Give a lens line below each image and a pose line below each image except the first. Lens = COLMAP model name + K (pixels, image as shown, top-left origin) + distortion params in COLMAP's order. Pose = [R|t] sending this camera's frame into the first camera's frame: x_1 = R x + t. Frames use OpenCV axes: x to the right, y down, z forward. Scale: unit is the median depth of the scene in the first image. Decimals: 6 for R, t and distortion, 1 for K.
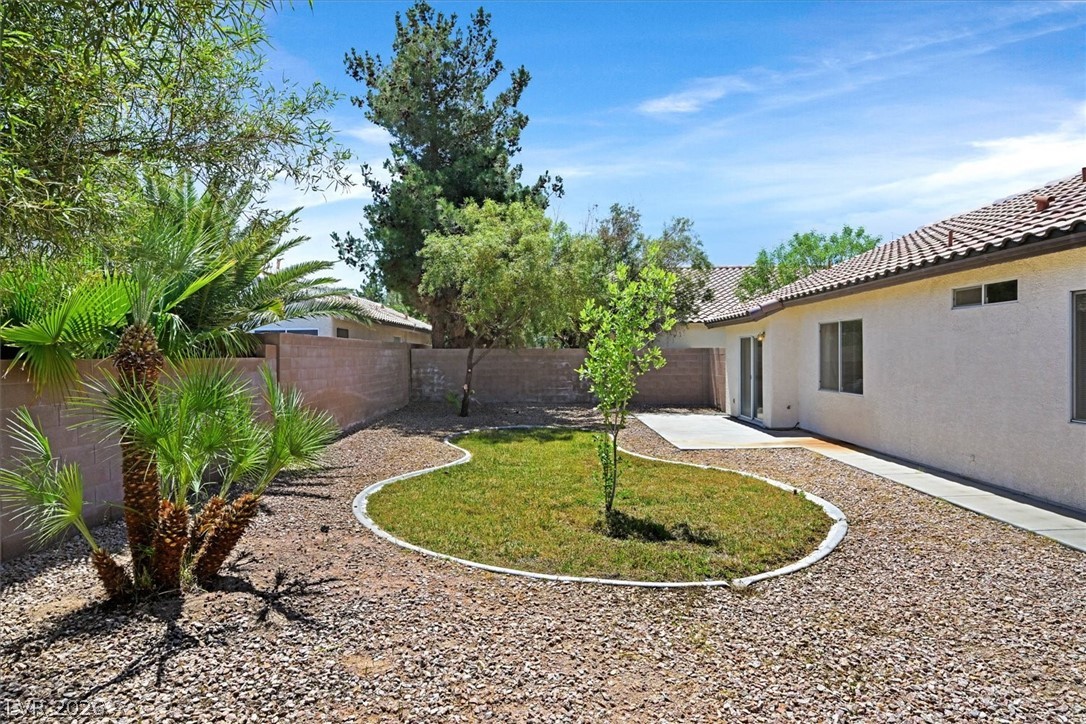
lens RADIAL K [[611.7, 0, 547.2], [0, 611.7, 359.8], [0, 0, 1]] dist [0.000826, 0.001243]
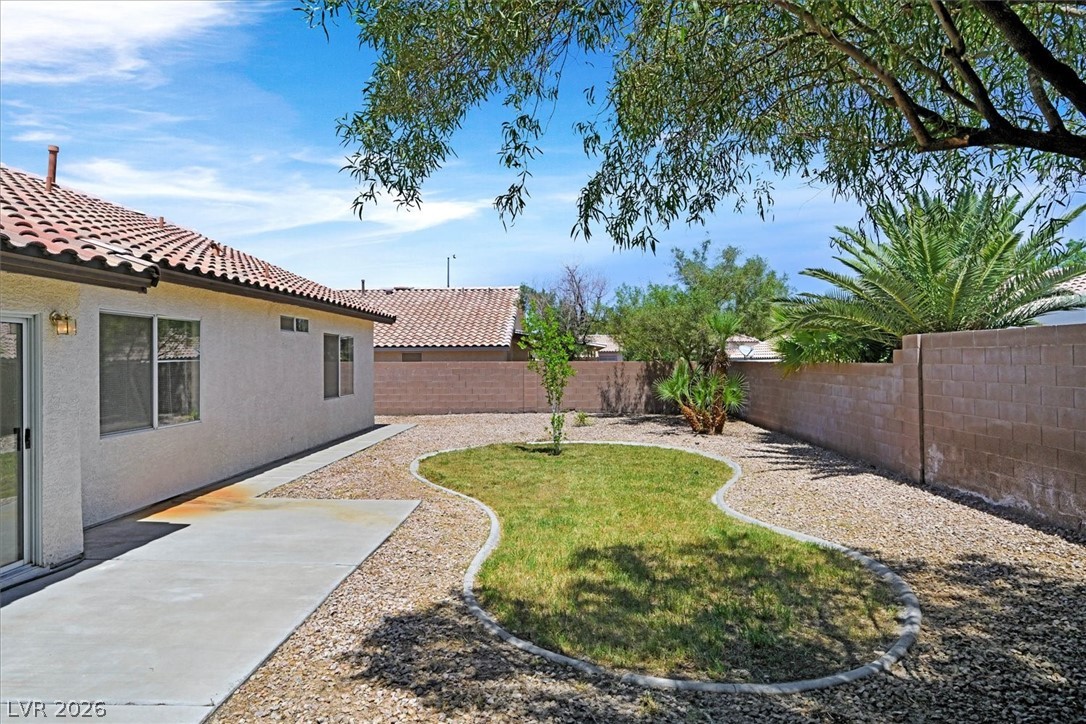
lens RADIAL K [[611.7, 0, 542.5], [0, 611.7, 350.4], [0, 0, 1]] dist [0.000826, 0.001243]
pose [[-0.999141, 0.012953, 0.039351, 0.057873], [0.012588, 0.999875, -0.009516, -0.021175], [-0.039469, -0.009012, -0.999180, 2.037046]]
